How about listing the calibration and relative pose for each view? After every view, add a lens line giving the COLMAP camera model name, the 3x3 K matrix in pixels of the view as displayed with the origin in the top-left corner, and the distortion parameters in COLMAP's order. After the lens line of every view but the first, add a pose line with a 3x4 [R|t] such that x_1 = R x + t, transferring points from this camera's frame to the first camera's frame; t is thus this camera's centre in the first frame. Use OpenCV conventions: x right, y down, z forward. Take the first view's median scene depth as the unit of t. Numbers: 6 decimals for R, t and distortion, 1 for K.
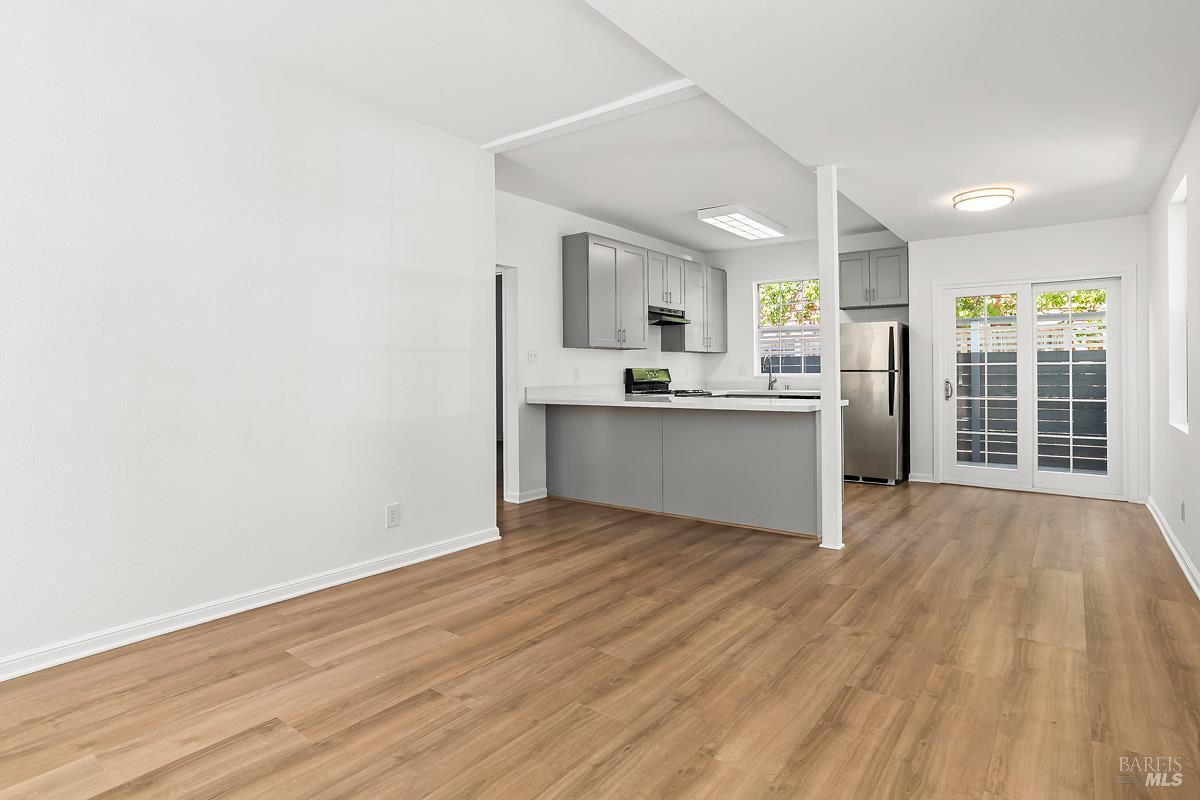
lens RADIAL K [[650.6, 0, 611.8], [0, 650.6, 370.5], [0, 0, 1]] dist [-0.010705, 0.009361]
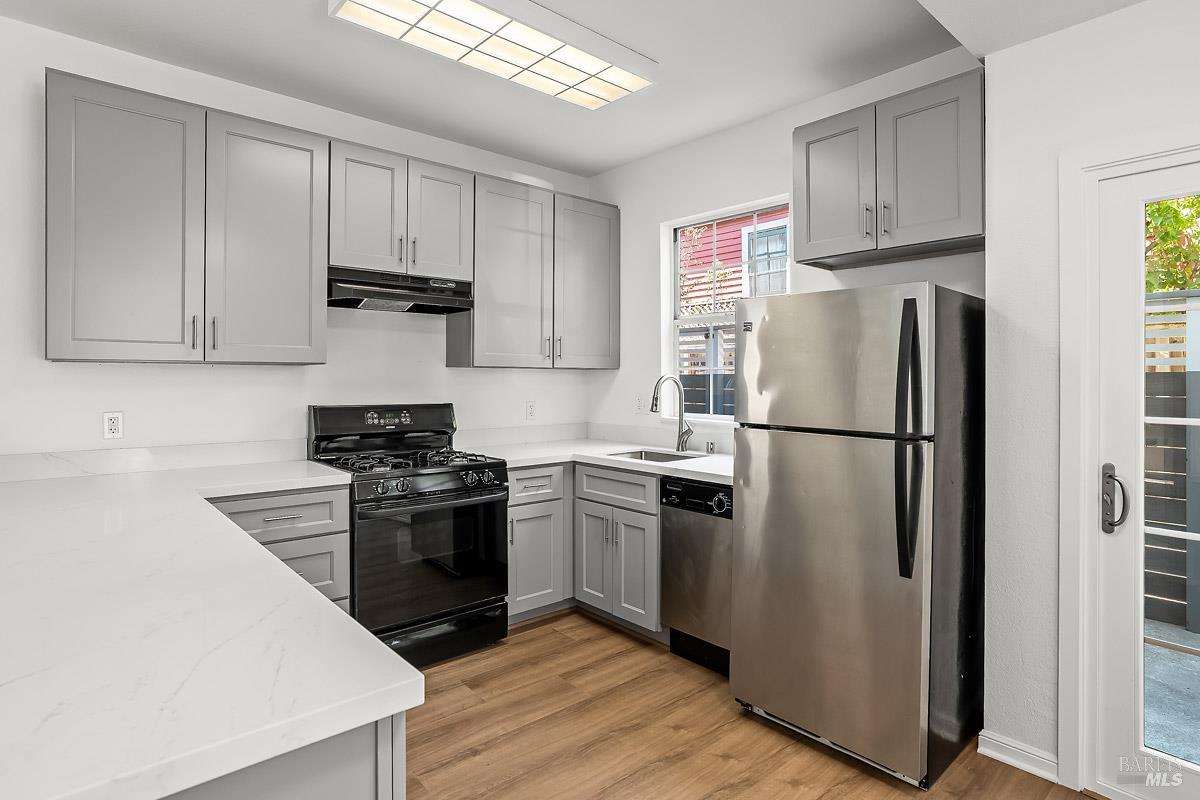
lens RADIAL K [[650.6, 0, 590.7], [0, 650.6, 377.9], [0, 0, 1]] dist [-0.010705, 0.009361]
pose [[0.977315, 0.008402, -0.211625, 0.344893], [-0.006788, 0.999942, 0.008351, -0.030908], [0.211683, -0.006725, 0.977315, 0.655367]]
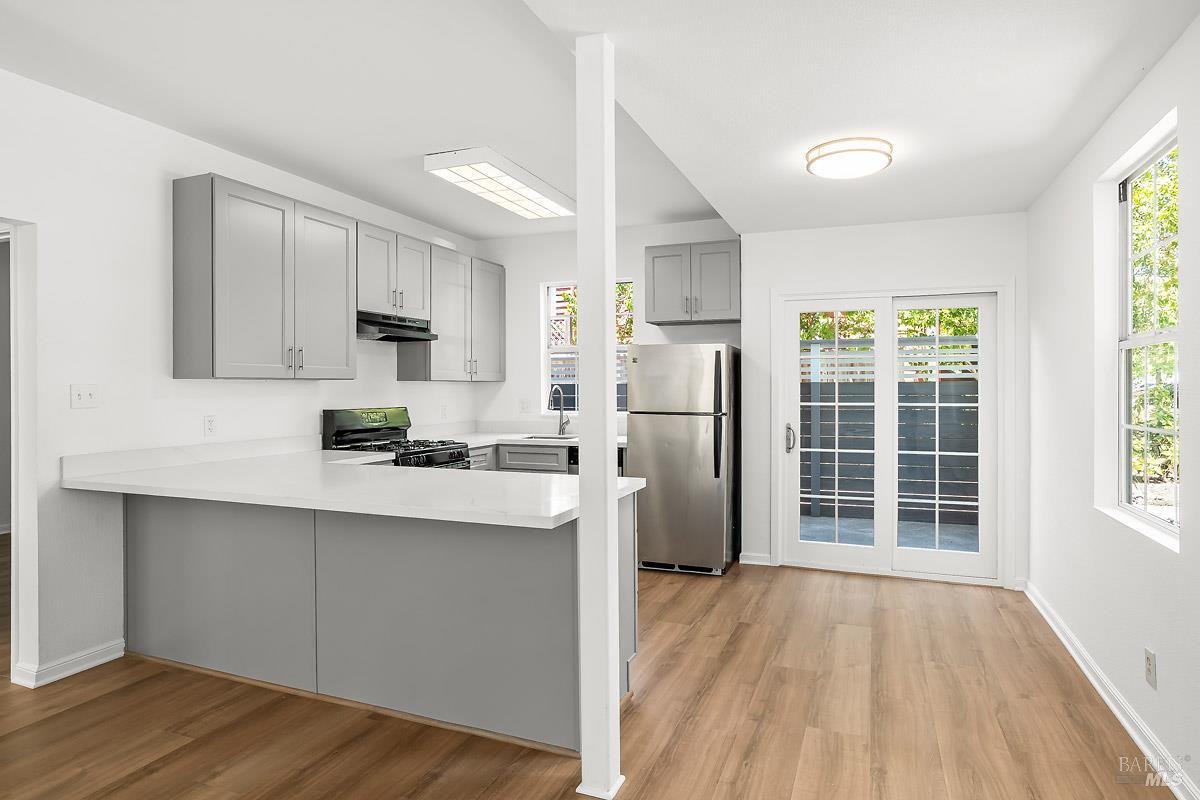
lens RADIAL K [[650.6, 0, 640.4], [0, 650.6, 395.4], [0, 0, 1]] dist [-0.010705, 0.009361]
pose [[0.961867, -0.001465, 0.273515, 0.158680], [-0.003569, 0.999833, 0.017908, -0.032155], [-0.273495, -0.018201, 0.961701, 0.348793]]
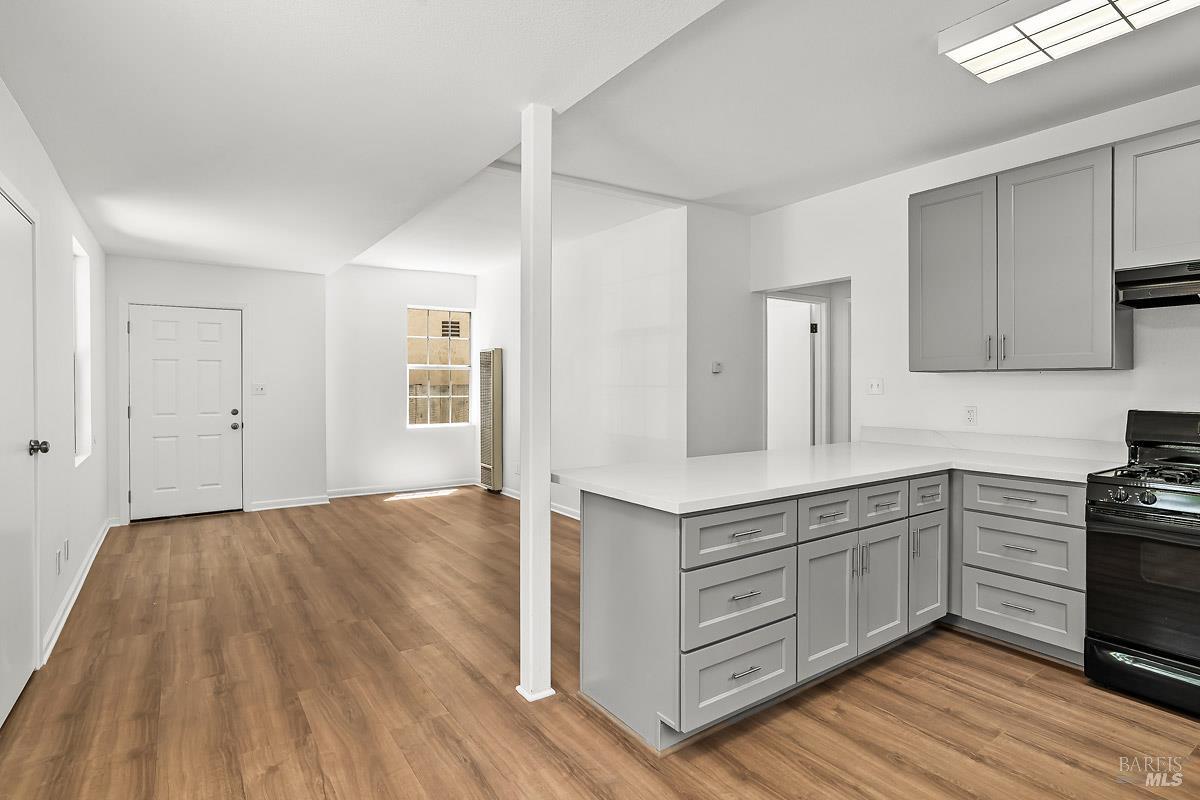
lens RADIAL K [[603.9, 0, 599.7], [0, 603.9, 392.1], [0, 0, 1]] dist [-0.005350, 0.002218]
pose [[-0.337310, 0.019926, -0.941183, 0.614217], [0.011706, 0.999787, 0.016971, -0.029817], [0.941321, -0.005293, -0.337471, 0.876991]]
